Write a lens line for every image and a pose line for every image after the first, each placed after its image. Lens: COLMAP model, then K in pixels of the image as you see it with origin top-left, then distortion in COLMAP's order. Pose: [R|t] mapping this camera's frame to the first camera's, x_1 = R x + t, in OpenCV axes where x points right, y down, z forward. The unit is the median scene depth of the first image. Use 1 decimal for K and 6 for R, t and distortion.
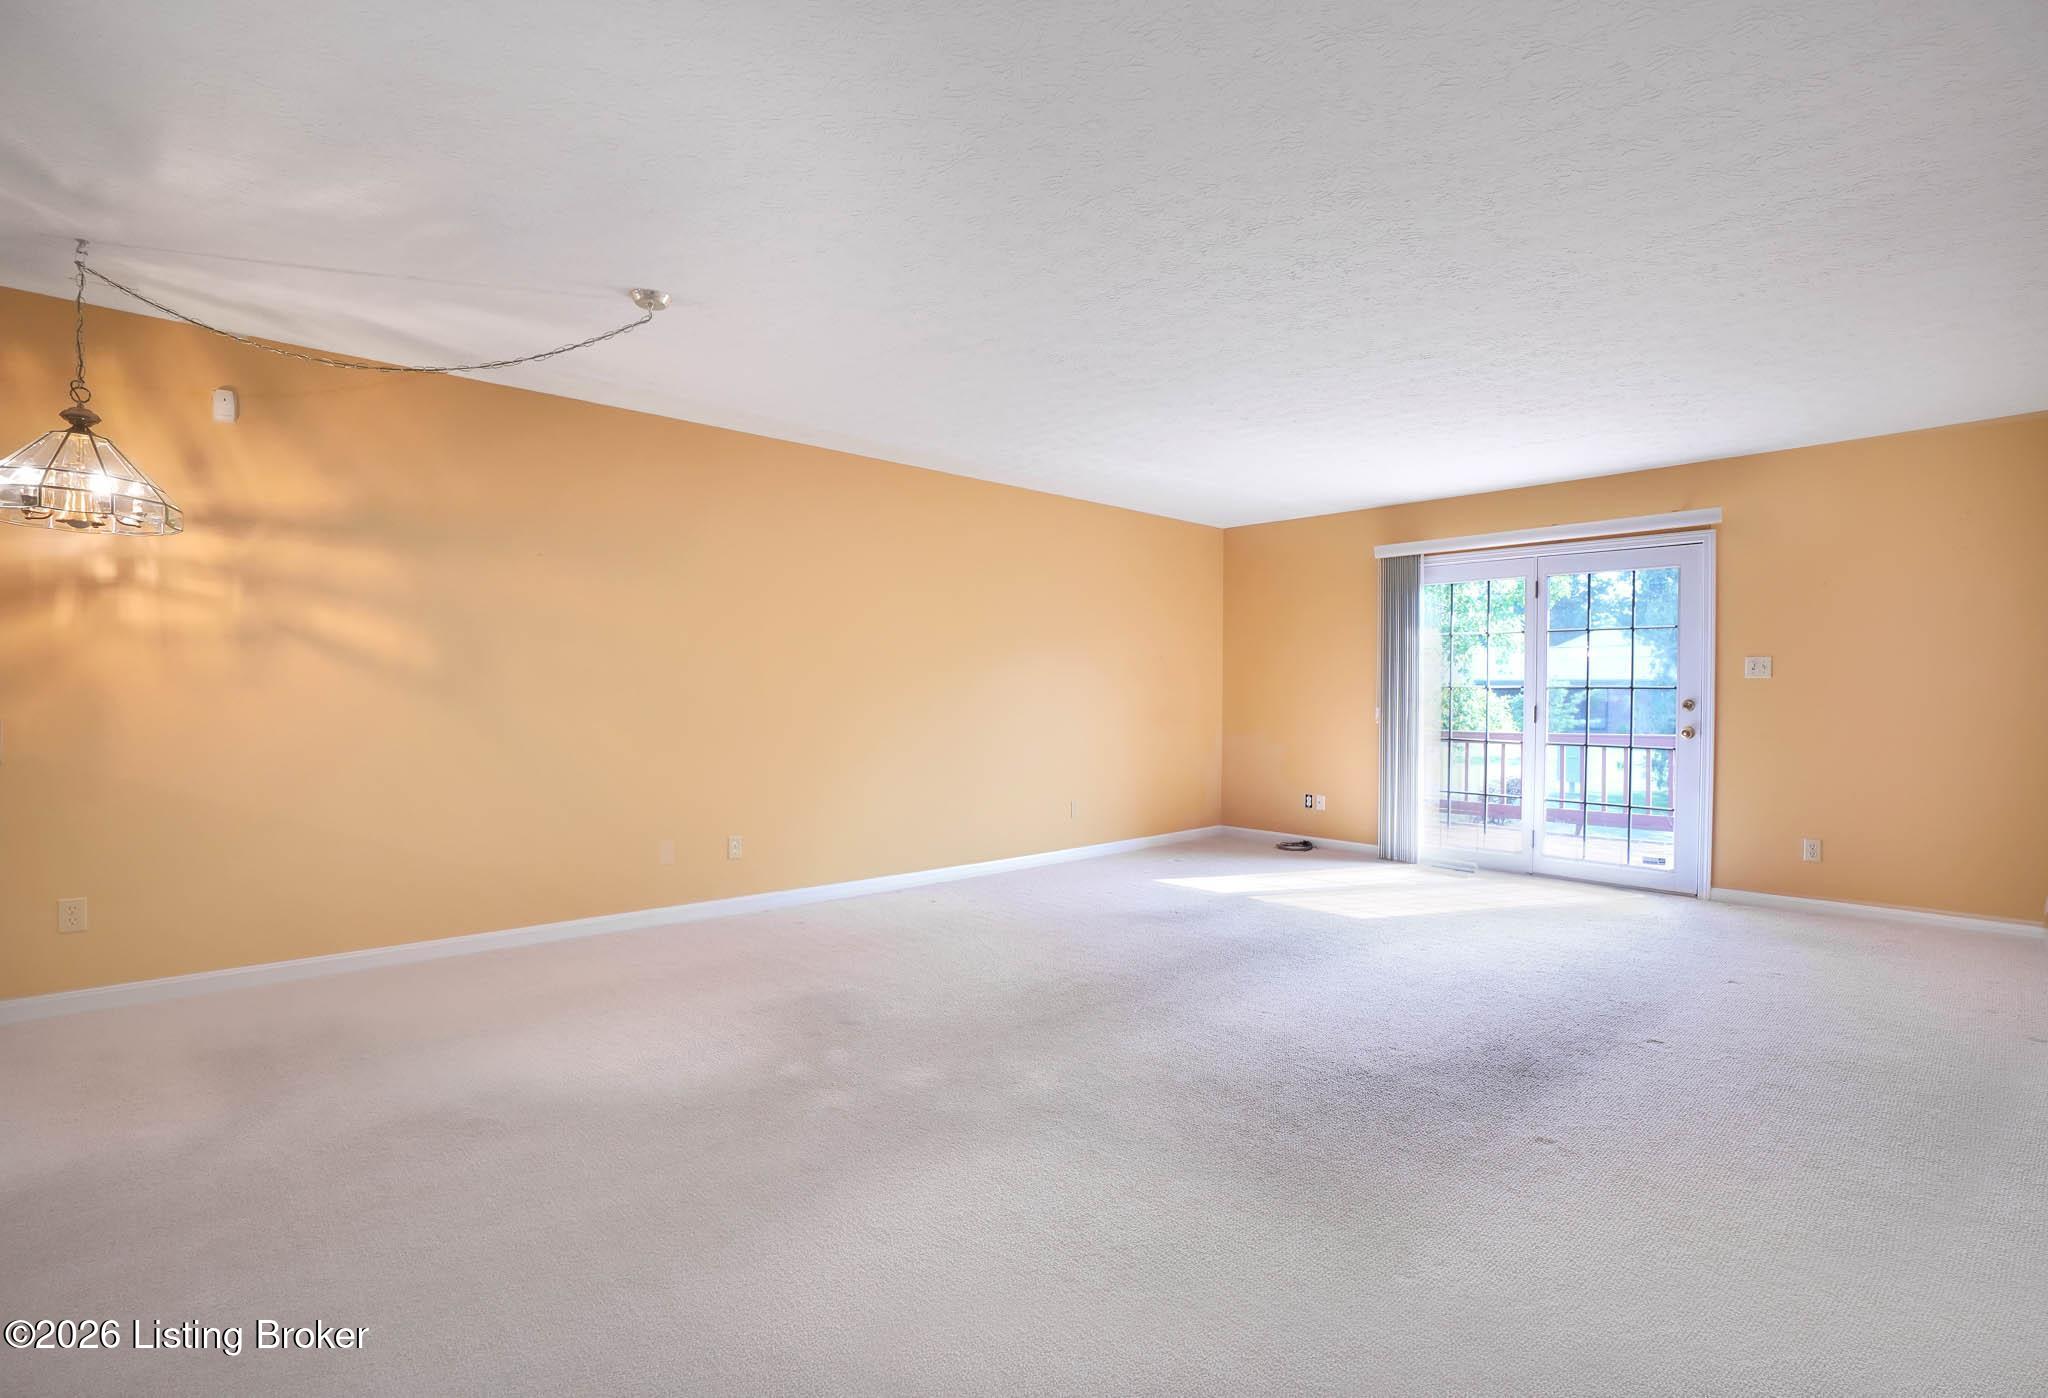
lens RADIAL K [[938.5, 0, 1029.3], [0, 938.5, 695.2], [0, 0, 1]] dist [-0.002556, -0.000248]
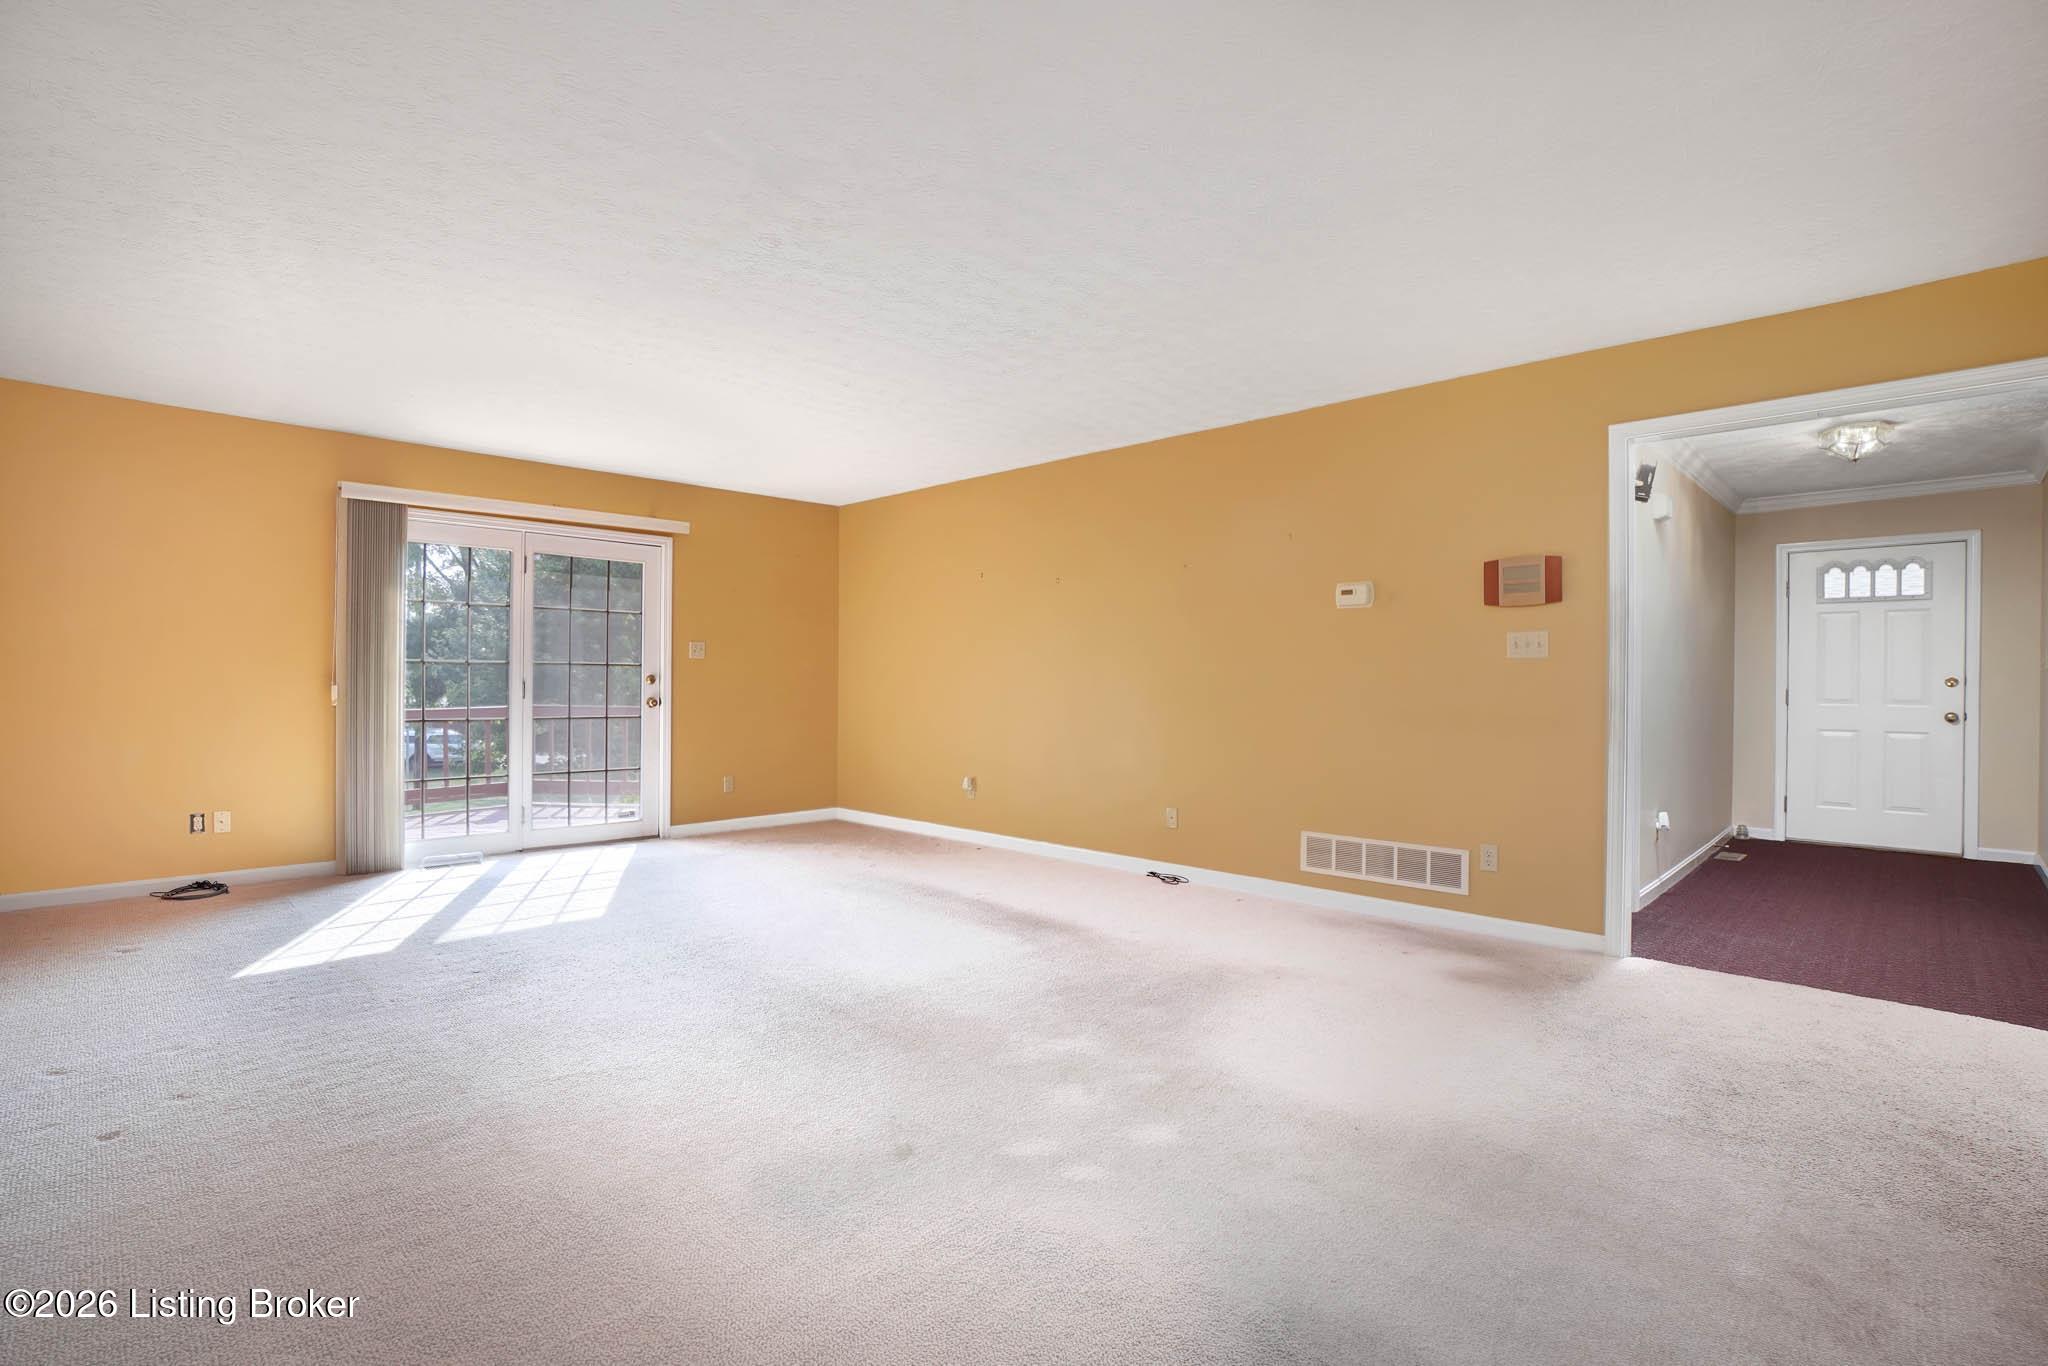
lens RADIAL K [[936.1, 0, 1024.0], [0, 936.1, 683.0], [0, 0, 1]] dist [-0.069176, 0.028580]
pose [[-0.018270, -0.010847, 0.999774, -0.439498], [-0.002724, 0.999938, 0.010799, 0.001244], [-0.999829, -0.002526, -0.018299, 0.477139]]
